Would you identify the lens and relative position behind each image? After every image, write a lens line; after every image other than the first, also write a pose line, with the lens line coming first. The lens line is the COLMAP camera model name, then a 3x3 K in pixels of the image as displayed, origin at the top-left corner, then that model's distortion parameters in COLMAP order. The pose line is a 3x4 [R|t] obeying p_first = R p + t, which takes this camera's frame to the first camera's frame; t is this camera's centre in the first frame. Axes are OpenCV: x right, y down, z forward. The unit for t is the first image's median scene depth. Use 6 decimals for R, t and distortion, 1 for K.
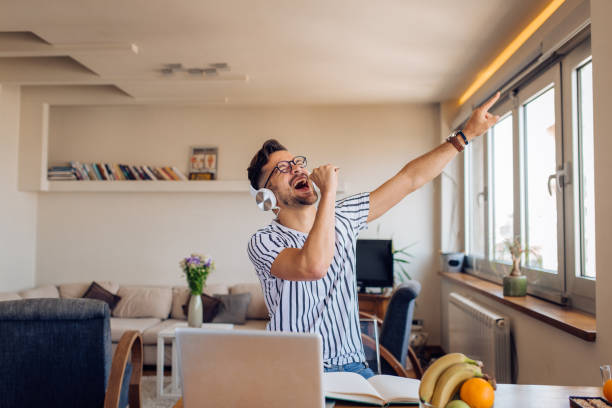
lens RADIAL K [[587.2, 0, 306.0], [0, 587.2, 204.0], [0, 0, 1]] dist [0.002504, 0.005163]
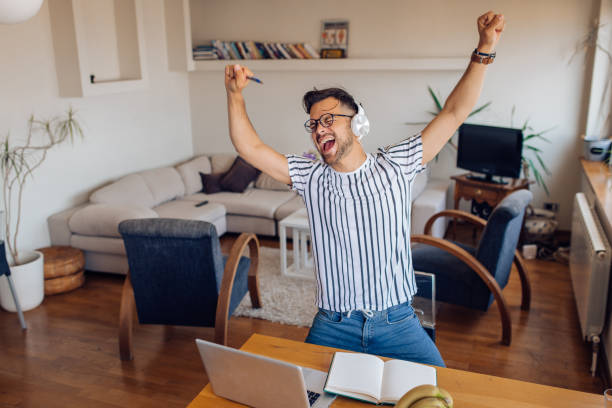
lens RADIAL K [[587.2, 0, 306.0], [0, 587.2, 204.0], [0, 0, 1]] dist [0.002504, 0.005163]
pose [[0.955108, 0.056141, -0.290888, 0.091666], [0.034973, 0.953648, 0.298884, -0.112841], [0.294185, -0.295640, 0.908874, 0.007561]]
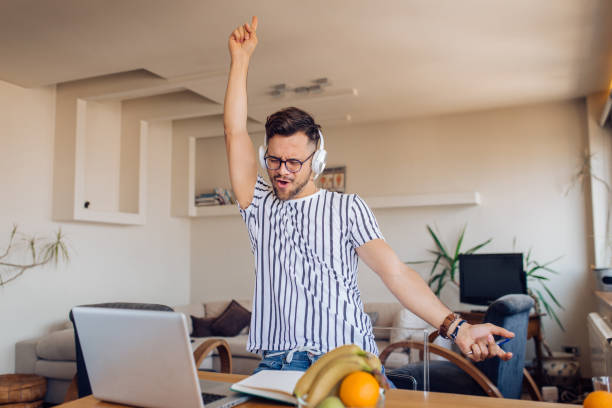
lens RADIAL K [[587.2, 0, 306.0], [0, 587.2, 204.0], [0, 0, 1]] dist [0.002504, 0.005163]
pose [[0.939797, -0.048175, -0.338320, 0.135079], [0.030017, 0.997824, -0.058703, 0.027717], [0.340412, 0.045013, 0.939198, 0.047267]]
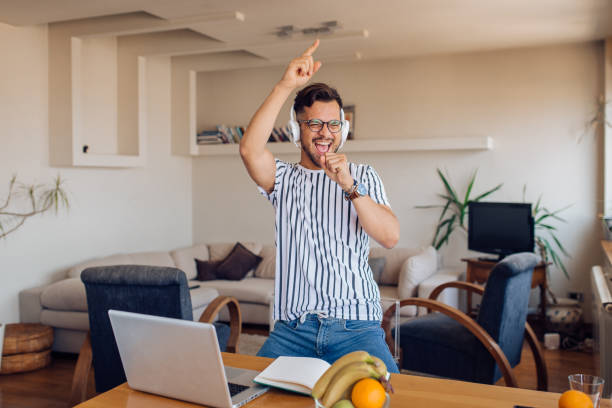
lens RADIAL K [[632.6, 0, 329.4], [0, 632.6, 188.6], [0, 0, 1]] dist [0.006024, 0.001976]
pose [[0.949937, -0.005700, -0.312390, 0.146843], [0.024014, 0.998208, 0.054811, -0.020118], [0.311518, -0.059569, 0.948371, 0.001889]]
